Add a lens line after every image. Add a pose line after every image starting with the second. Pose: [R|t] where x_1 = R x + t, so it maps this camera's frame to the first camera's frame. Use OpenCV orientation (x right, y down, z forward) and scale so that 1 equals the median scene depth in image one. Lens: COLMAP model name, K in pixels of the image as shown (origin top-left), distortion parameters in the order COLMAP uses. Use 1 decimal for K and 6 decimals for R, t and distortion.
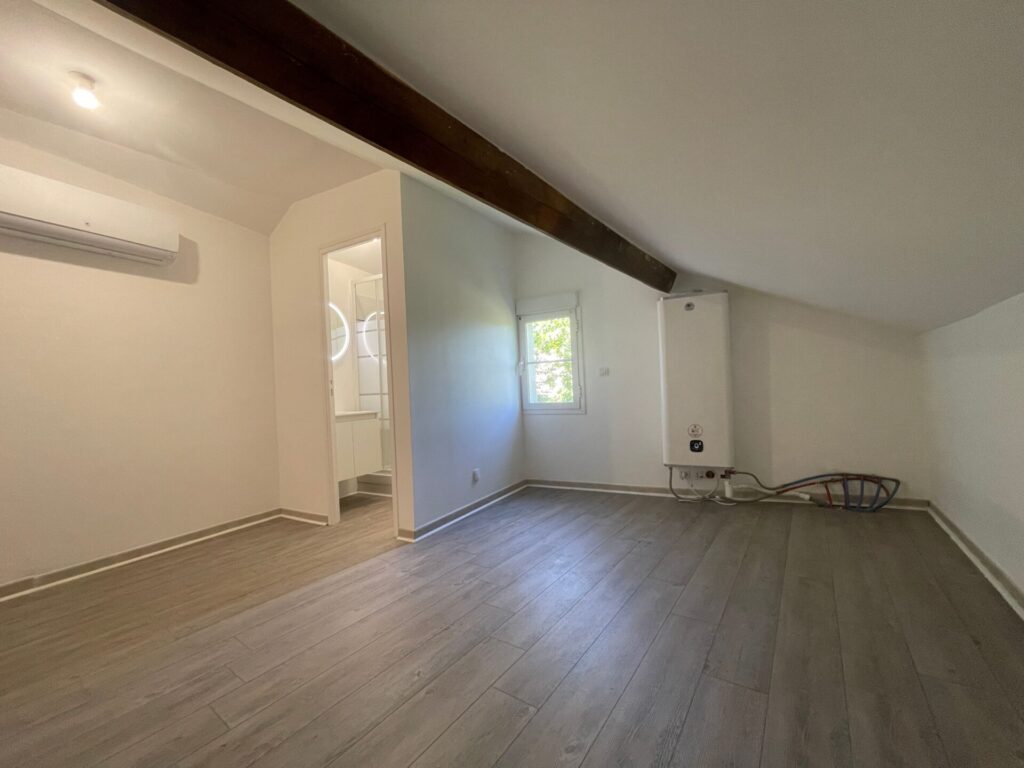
lens RADIAL K [[415.7, 0, 507.6], [0, 415.7, 384.8], [0, 0, 1]] dist [-0.001212, 0.000025]
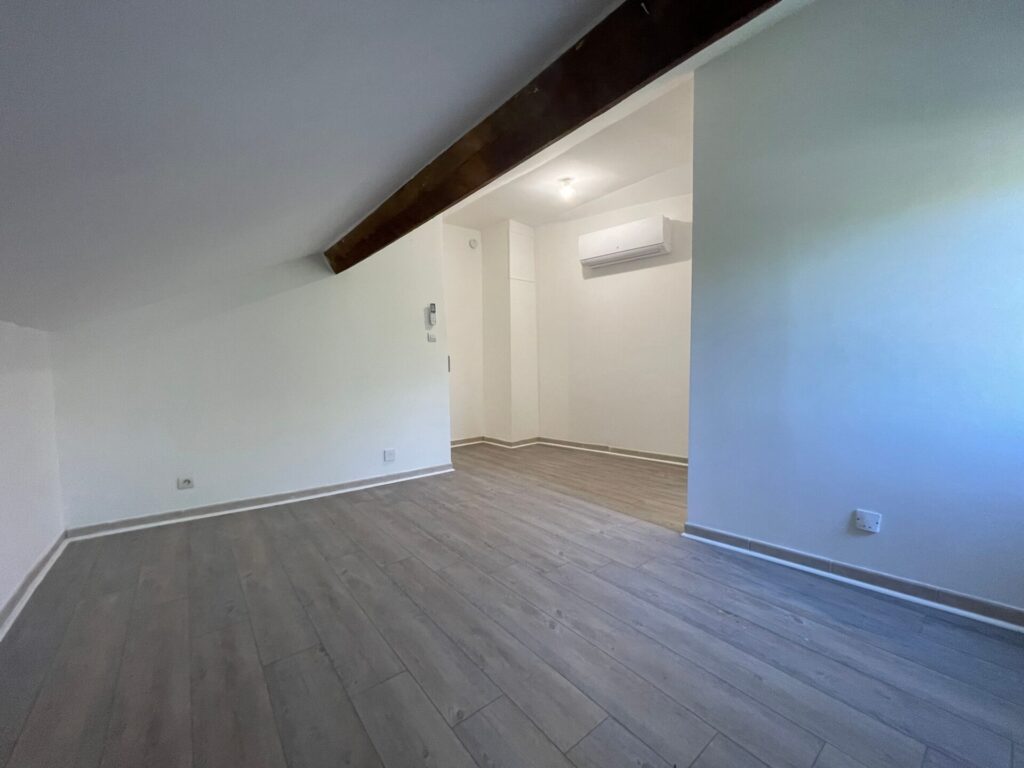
lens RADIAL K [[415.7, 0, 507.7], [0, 415.7, 385.8], [0, 0, 1]] dist [-0.001212, 0.000025]
pose [[-0.272804, 0.115934, -0.955059, 0.747376], [0.052020, 0.993038, 0.105685, -0.040398], [0.960662, -0.020851, -0.276935, 1.027413]]
